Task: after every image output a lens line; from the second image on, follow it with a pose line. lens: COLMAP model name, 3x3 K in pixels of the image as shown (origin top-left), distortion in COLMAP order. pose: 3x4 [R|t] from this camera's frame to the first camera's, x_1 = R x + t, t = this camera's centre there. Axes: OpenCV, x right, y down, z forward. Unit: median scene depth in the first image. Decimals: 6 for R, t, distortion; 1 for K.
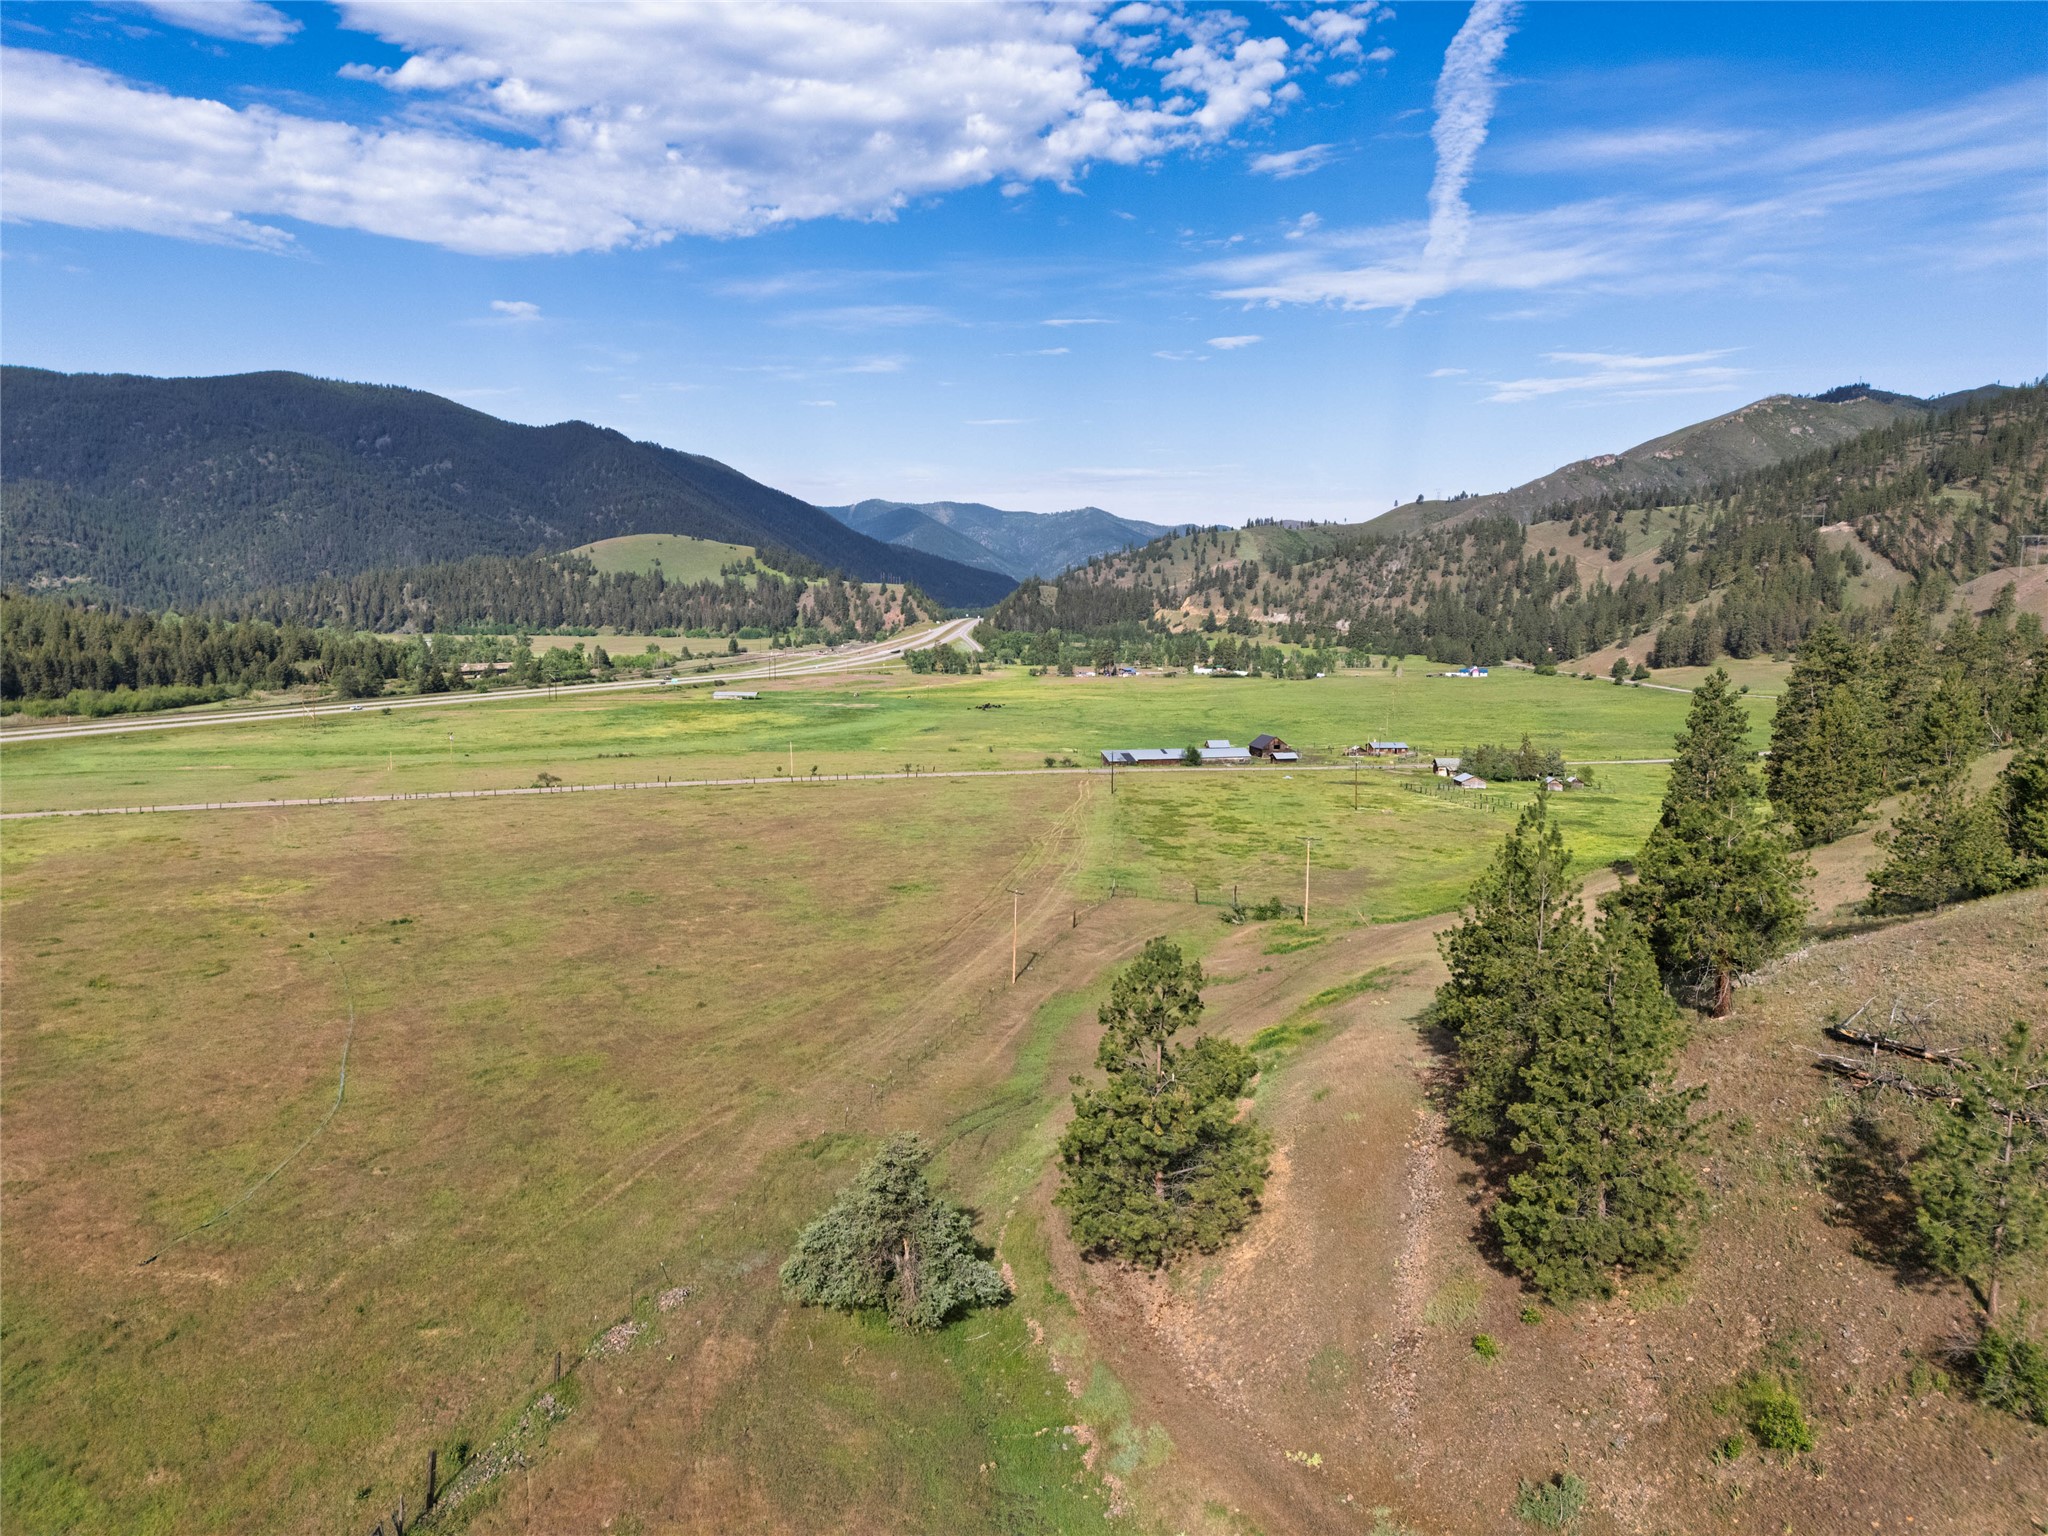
lens RADIAL K [[1494.1, 0, 1024.0], [0, 1494.1, 768.0], [0, 0, 1]] dist [0.098348, -0.115539]
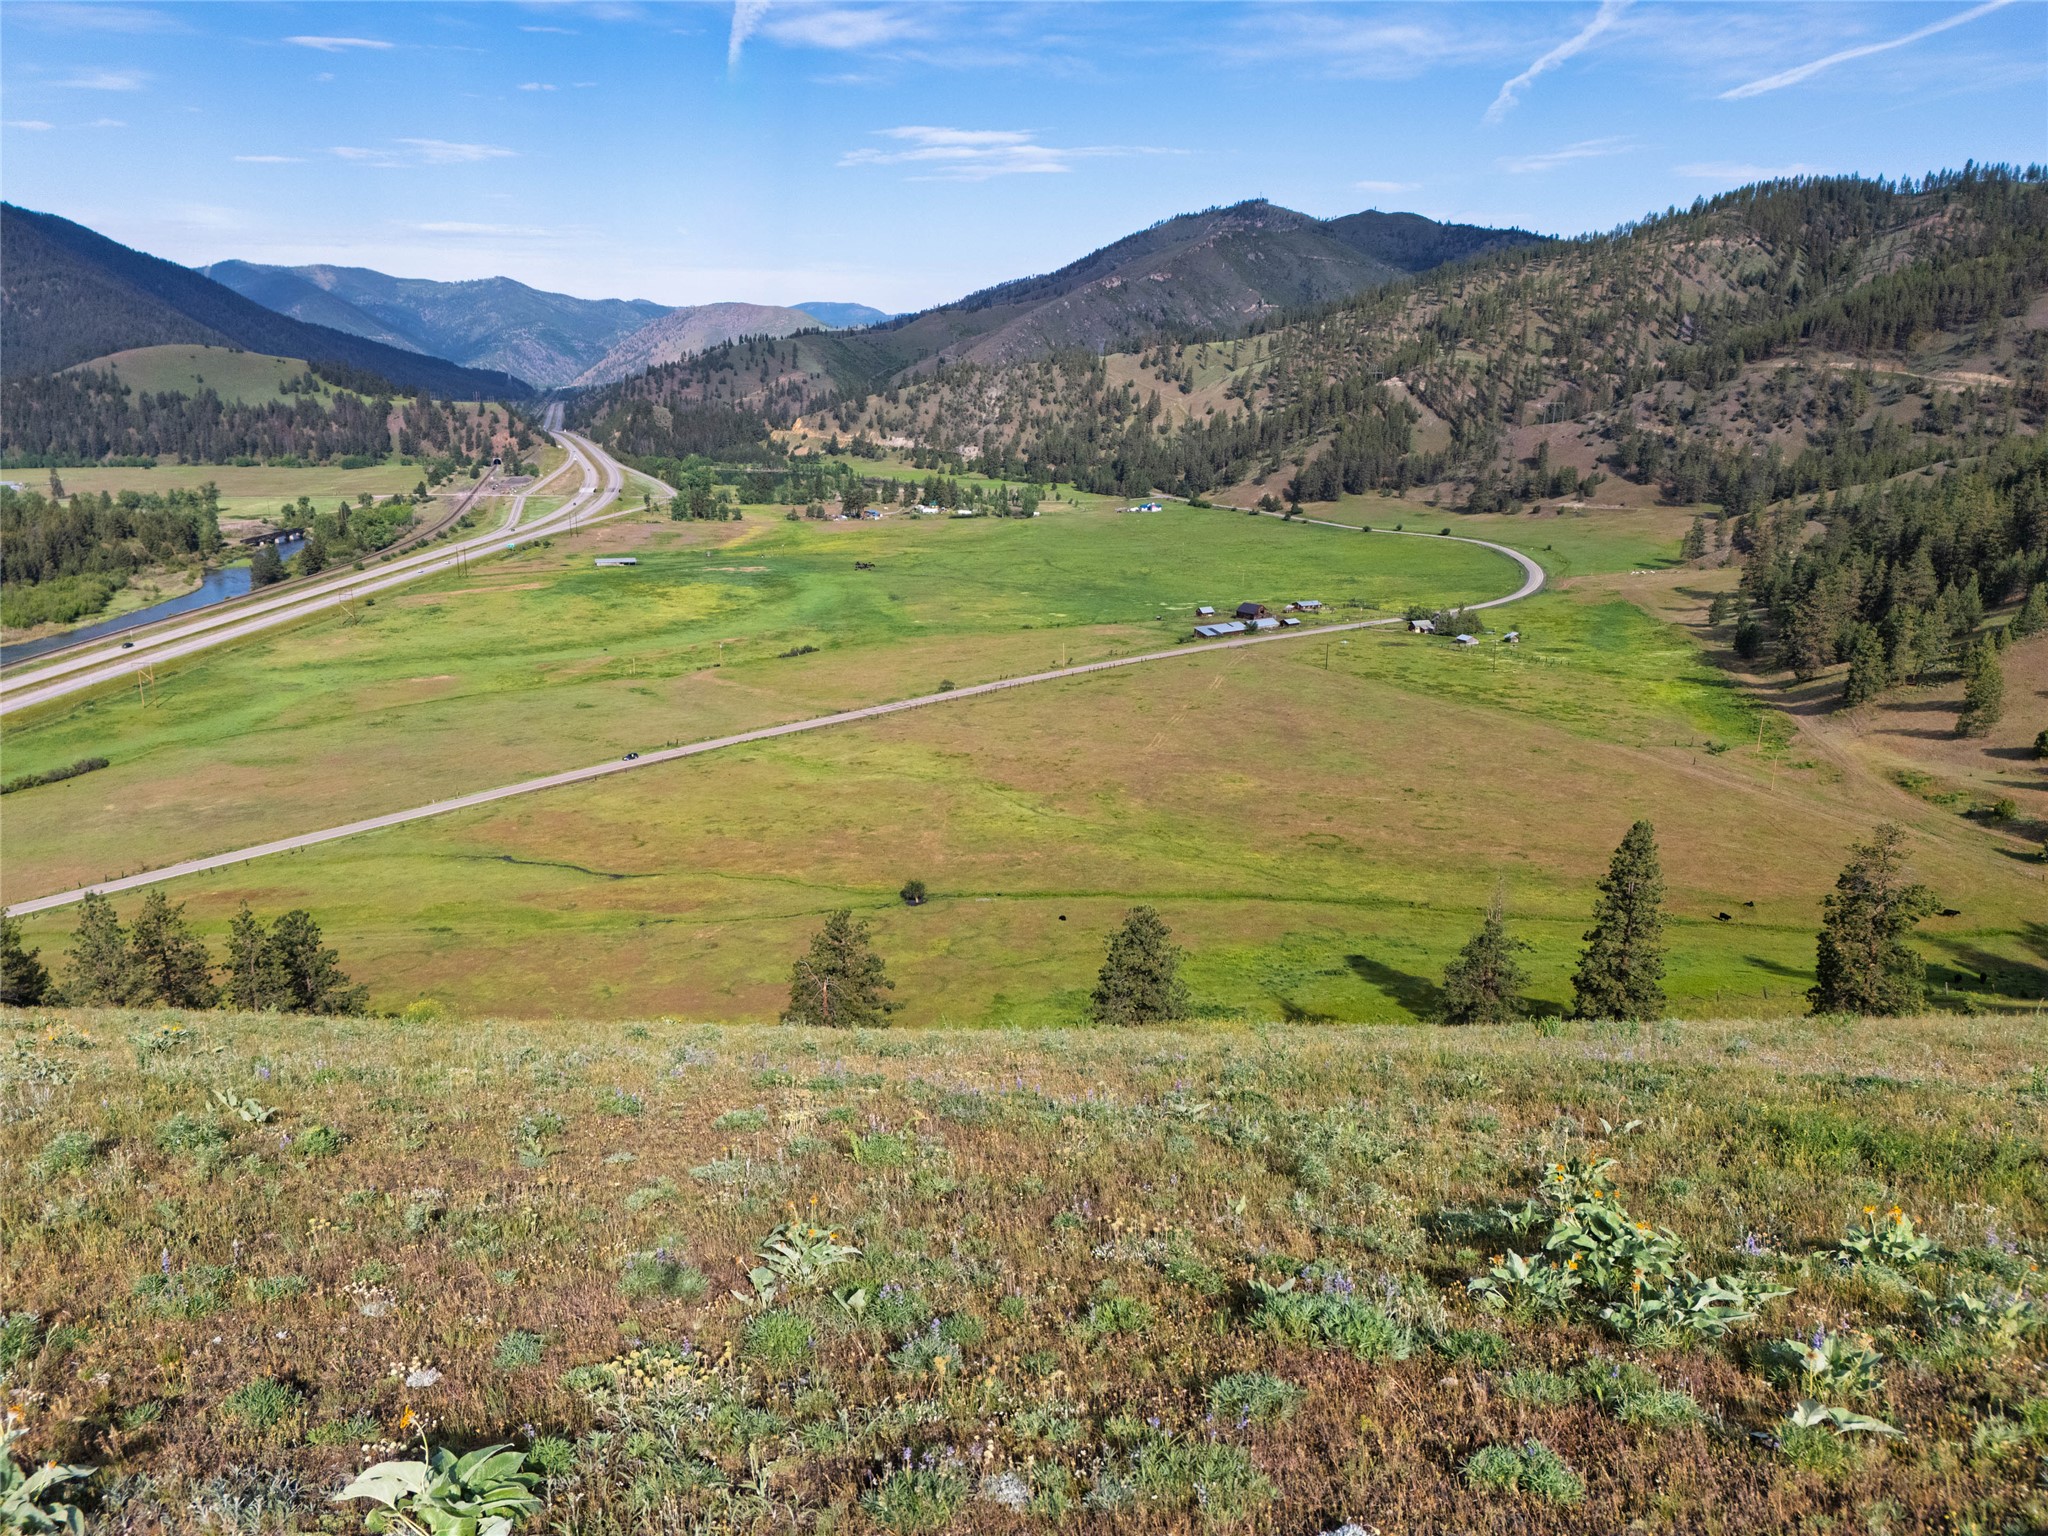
lens RADIAL K [[1494.1, 0, 1024.0], [0, 1494.1, 768.0], [0, 0, 1]] dist [0.098348, -0.115539]
pose [[0.927546, -0.095247, 0.361366, -0.149396], [0.042676, 0.987646, 0.150779, -0.024264], [-0.371263, -0.124433, 0.920152, -0.063202]]
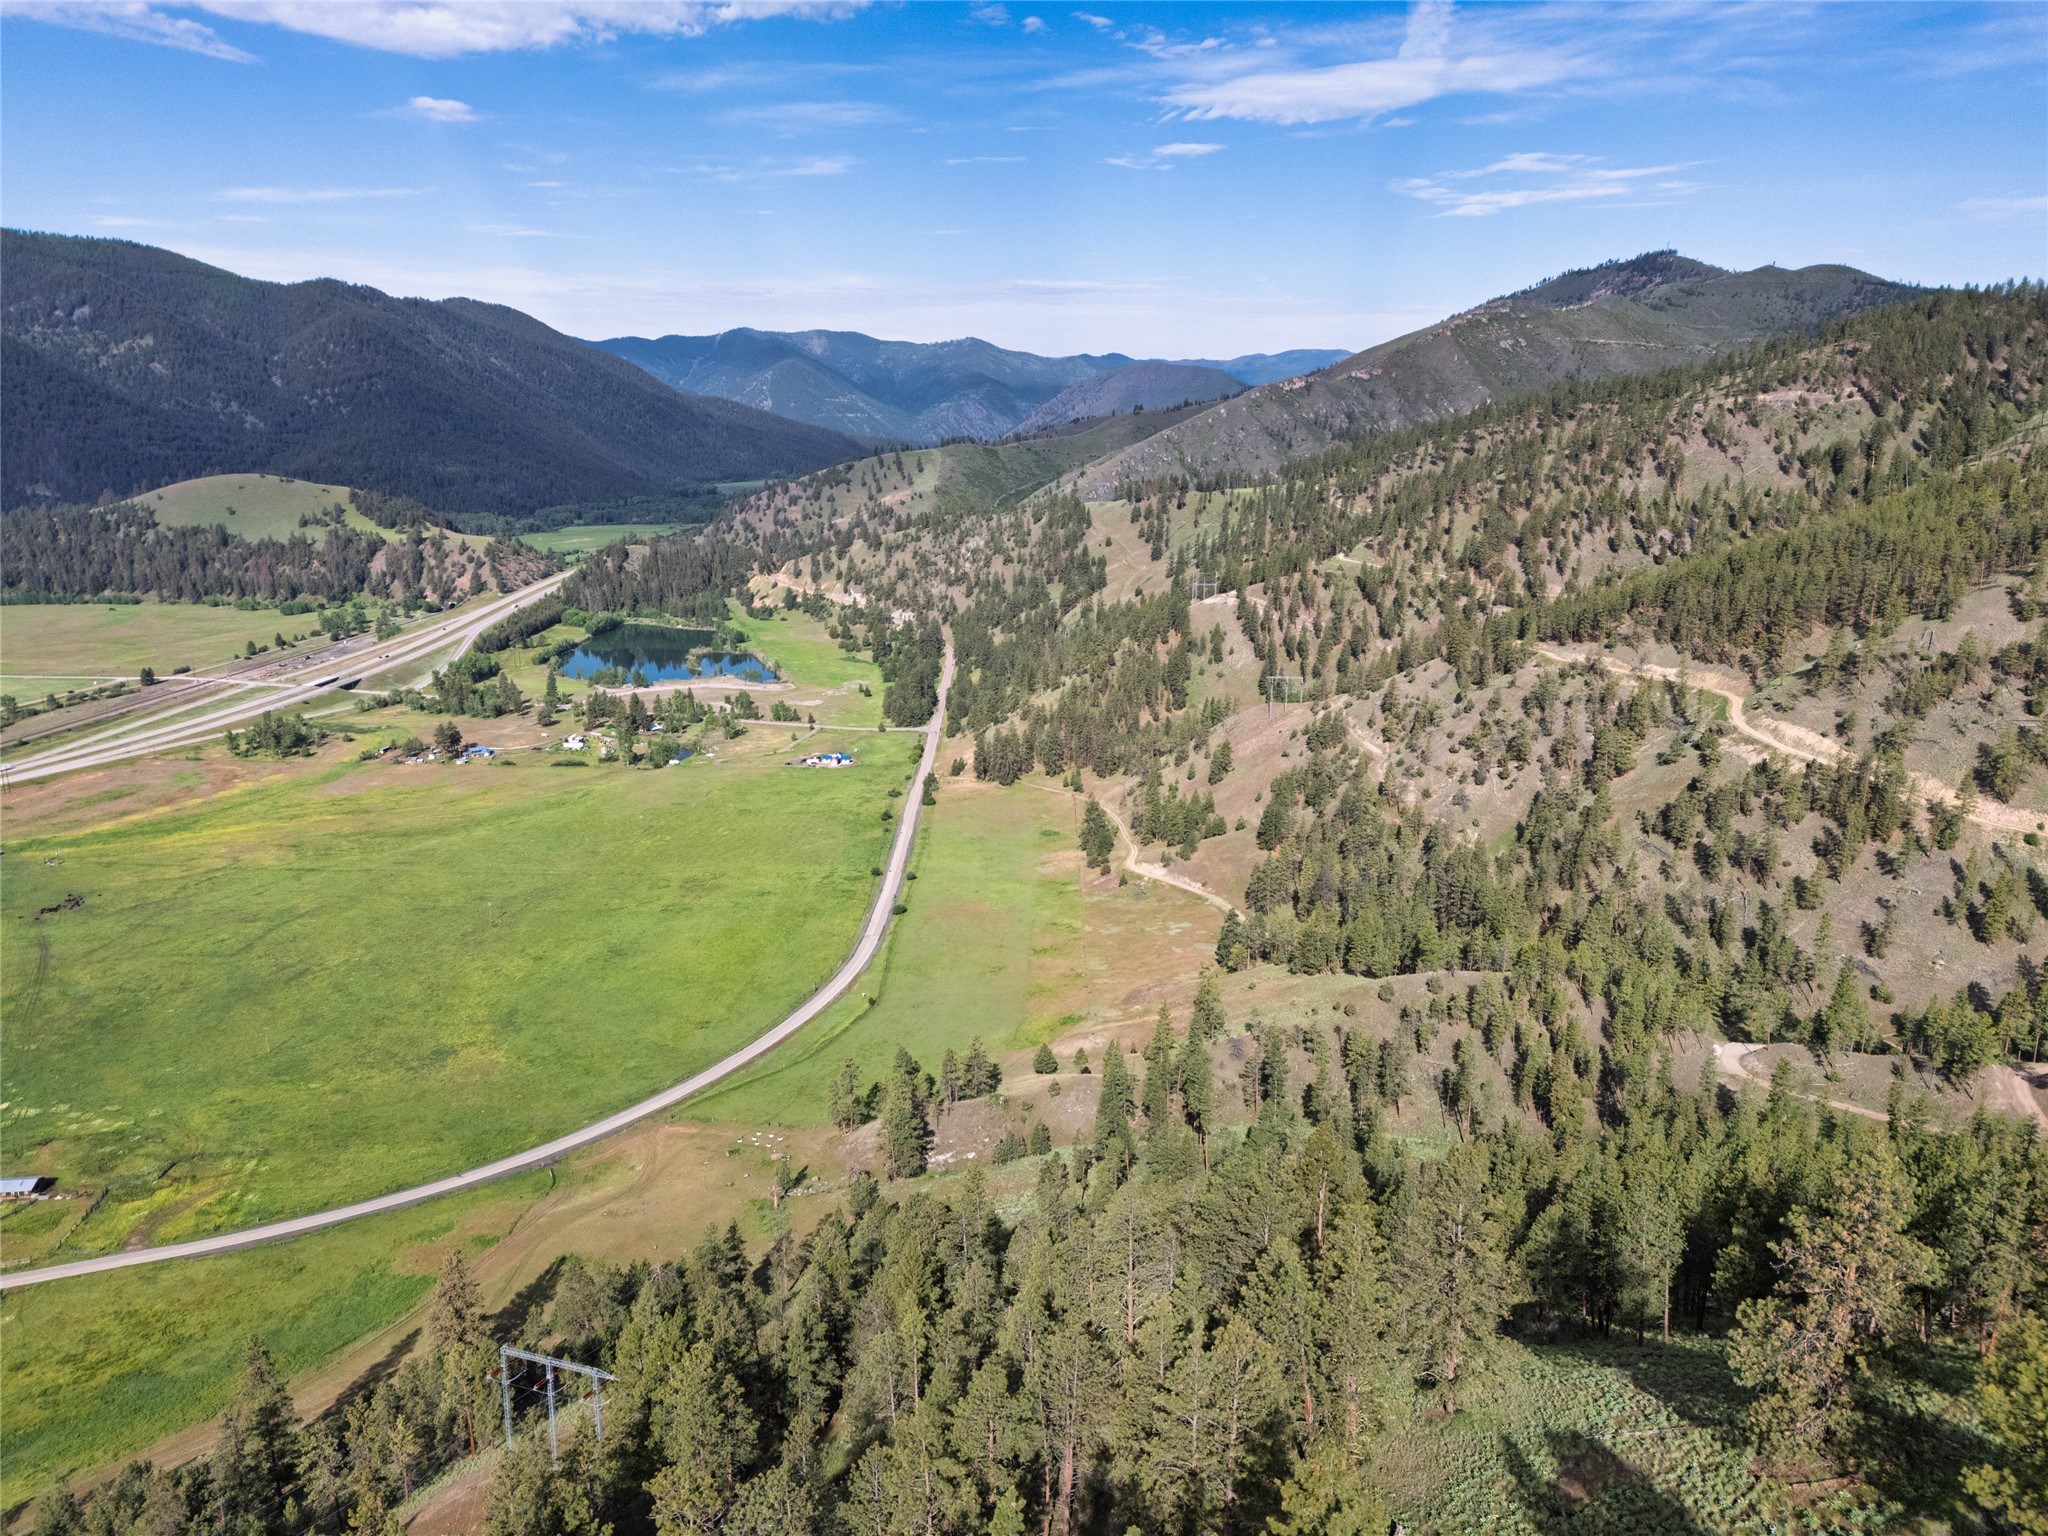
lens RADIAL K [[1494.1, 0, 1024.0], [0, 1494.1, 768.0], [0, 0, 1]] dist [0.098348, -0.115539]
pose [[0.998963, -0.009103, 0.044610, 0.215966], [0.003708, 0.992820, 0.119564, -0.097751], [-0.045378, -0.119275, 0.991824, 0.037396]]
